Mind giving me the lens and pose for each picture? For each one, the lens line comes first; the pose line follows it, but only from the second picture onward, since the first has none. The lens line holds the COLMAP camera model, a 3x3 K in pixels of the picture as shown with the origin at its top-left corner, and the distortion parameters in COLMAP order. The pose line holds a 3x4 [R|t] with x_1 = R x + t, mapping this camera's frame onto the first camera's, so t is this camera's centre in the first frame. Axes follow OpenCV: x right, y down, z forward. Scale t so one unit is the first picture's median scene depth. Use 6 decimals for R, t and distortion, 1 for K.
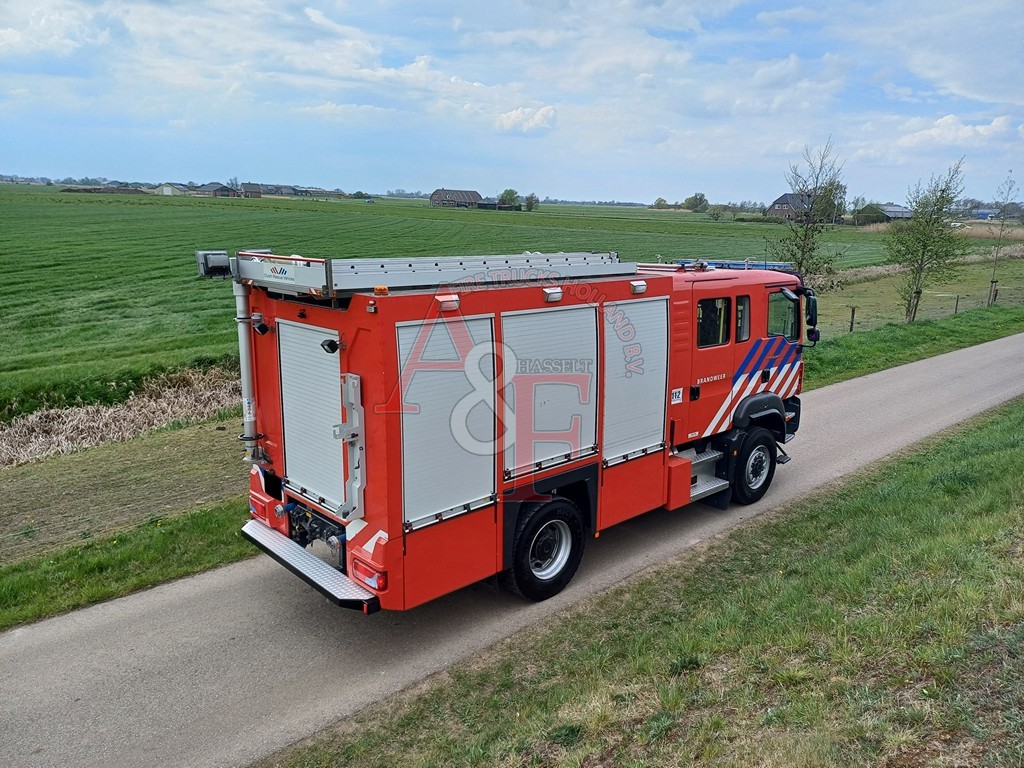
lens RADIAL K [[769.7, 0, 516.4], [0, 769.7, 377.5], [0, 0, 1]] dist [0.048651, -0.063033]
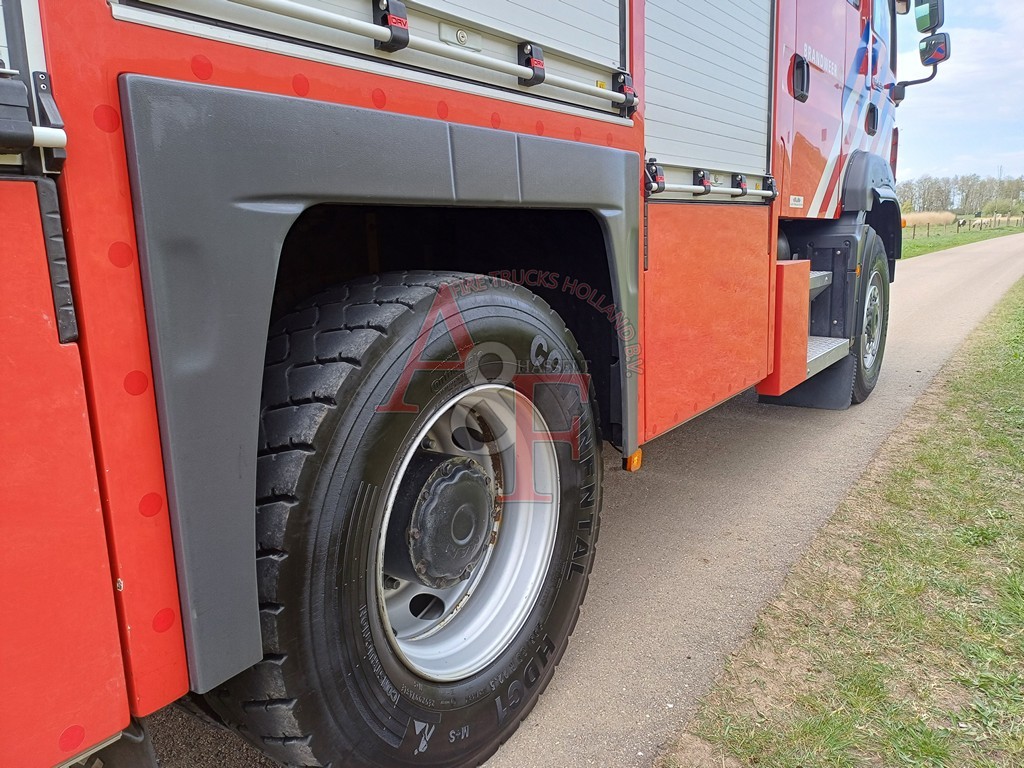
lens RADIAL K [[763.6, 0, 508.5], [0, 763.6, 382.4], [0, 0, 1]] dist [0.060315, -0.071470]
pose [[0.979247, -0.084268, 0.184323, 0.013830], [0.087712, 0.996090, -0.010593, 0.150231], [-0.182709, 0.026541, 0.982809, 0.638673]]
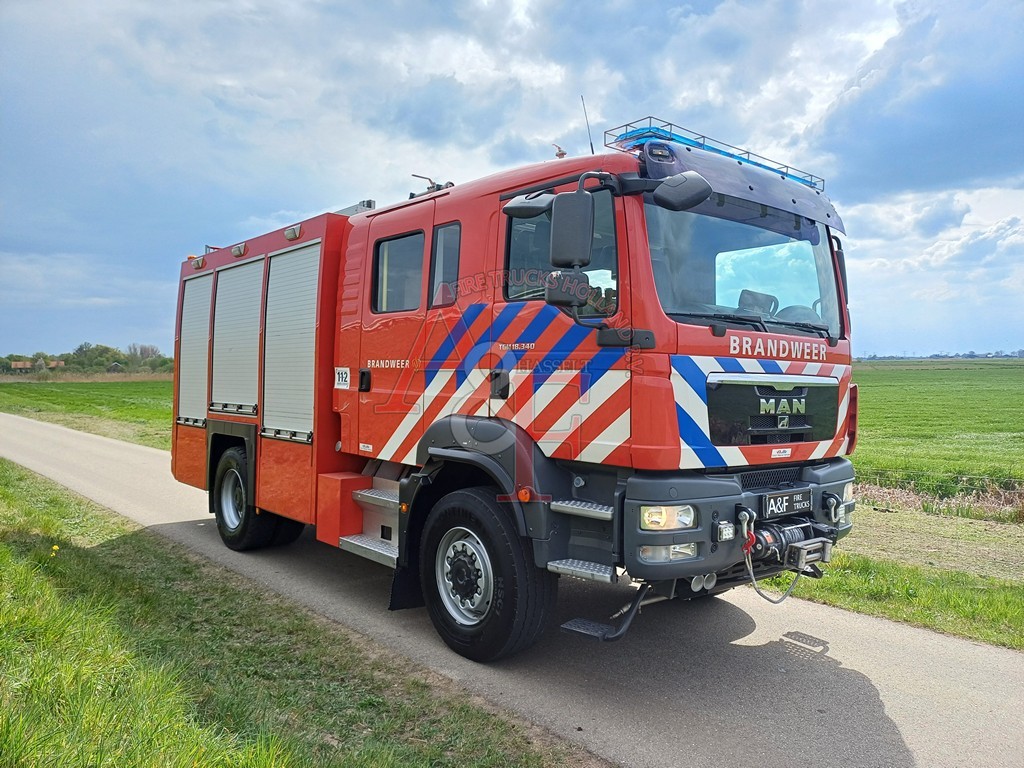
lens RADIAL K [[769.7, 0, 516.4], [0, 769.7, 377.5], [0, 0, 1]] dist [0.048651, -0.063033]
pose [[-0.056551, -0.021279, -0.998173, 0.844587], [-0.217073, 0.976118, -0.008510, -0.004759], [0.974516, 0.216195, -0.059820, 1.118856]]
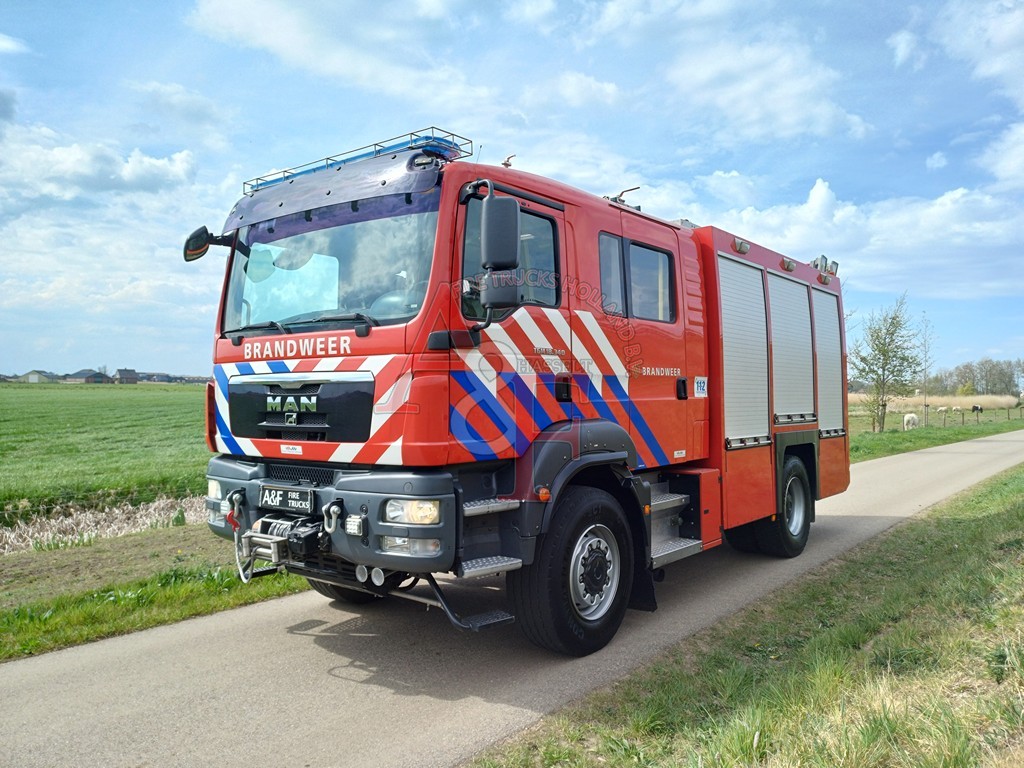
lens RADIAL K [[780.5, 0, 513.2], [0, 780.5, 384.3], [0, 0, 1]] dist [0.031742, -0.008955]
pose [[-0.988586, -0.012468, -0.150142, 0.298218], [-0.039190, 0.983545, 0.176362, -0.131566], [0.145473, 0.180233, -0.972807, 1.750750]]
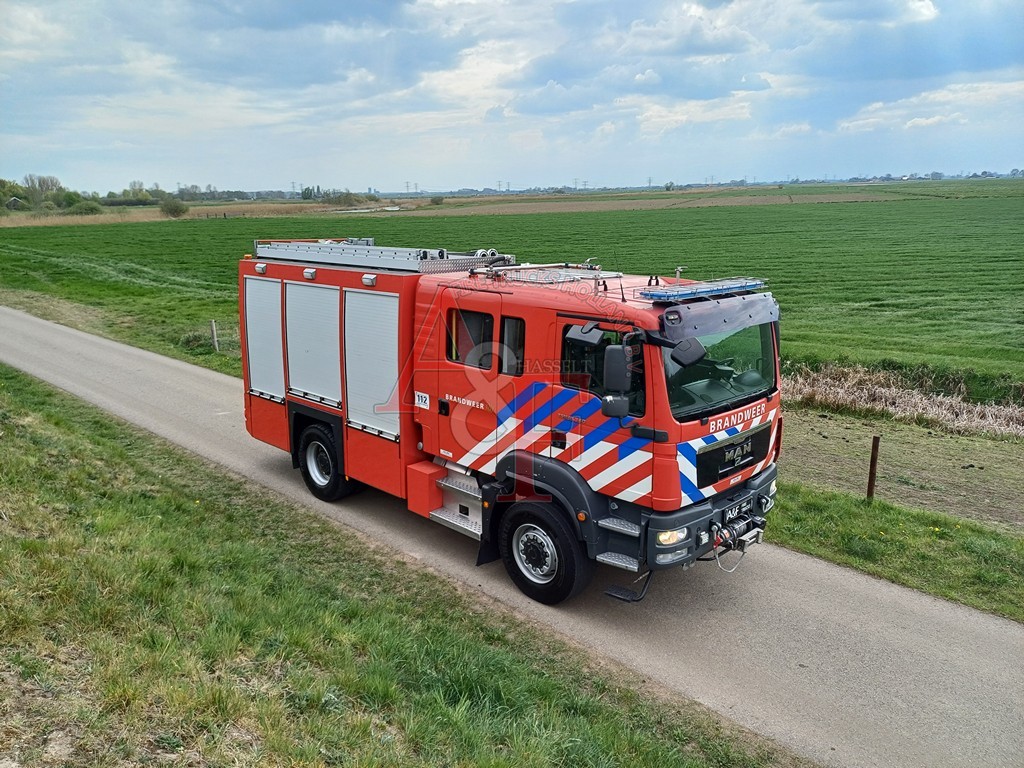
lens RADIAL K [[763.6, 0, 508.5], [0, 763.6, 382.4], [0, 0, 1]] dist [0.060315, -0.071470]
pose [[0.032503, 0.202911, -0.978658, 1.078944], [-0.201202, 0.960457, 0.192455, -0.192515], [0.979010, 0.190653, 0.072044, 0.965204]]
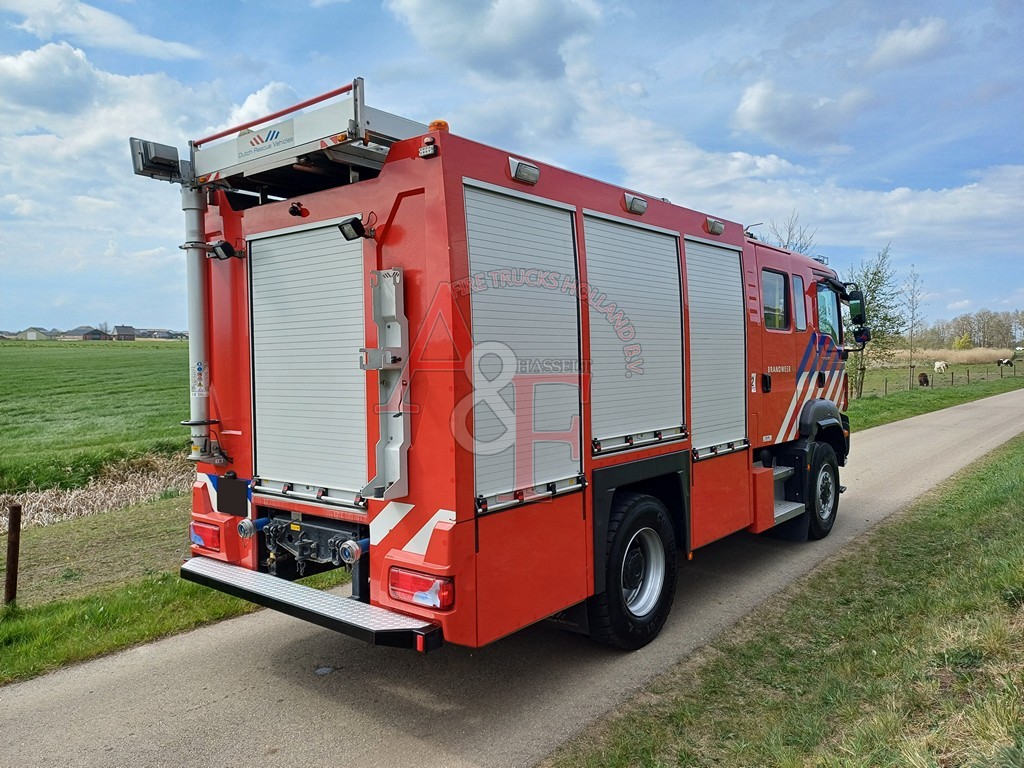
lens RADIAL K [[781.7, 0, 499.8], [0, 781.7, 378.6], [0, 0, 1]] dist [0.011396, -0.004153]
pose [[0.991758, -0.029281, 0.124731, -0.134133], [0.050880, 0.983488, -0.173675, 0.135386], [-0.117586, 0.178590, 0.976872, 0.237565]]
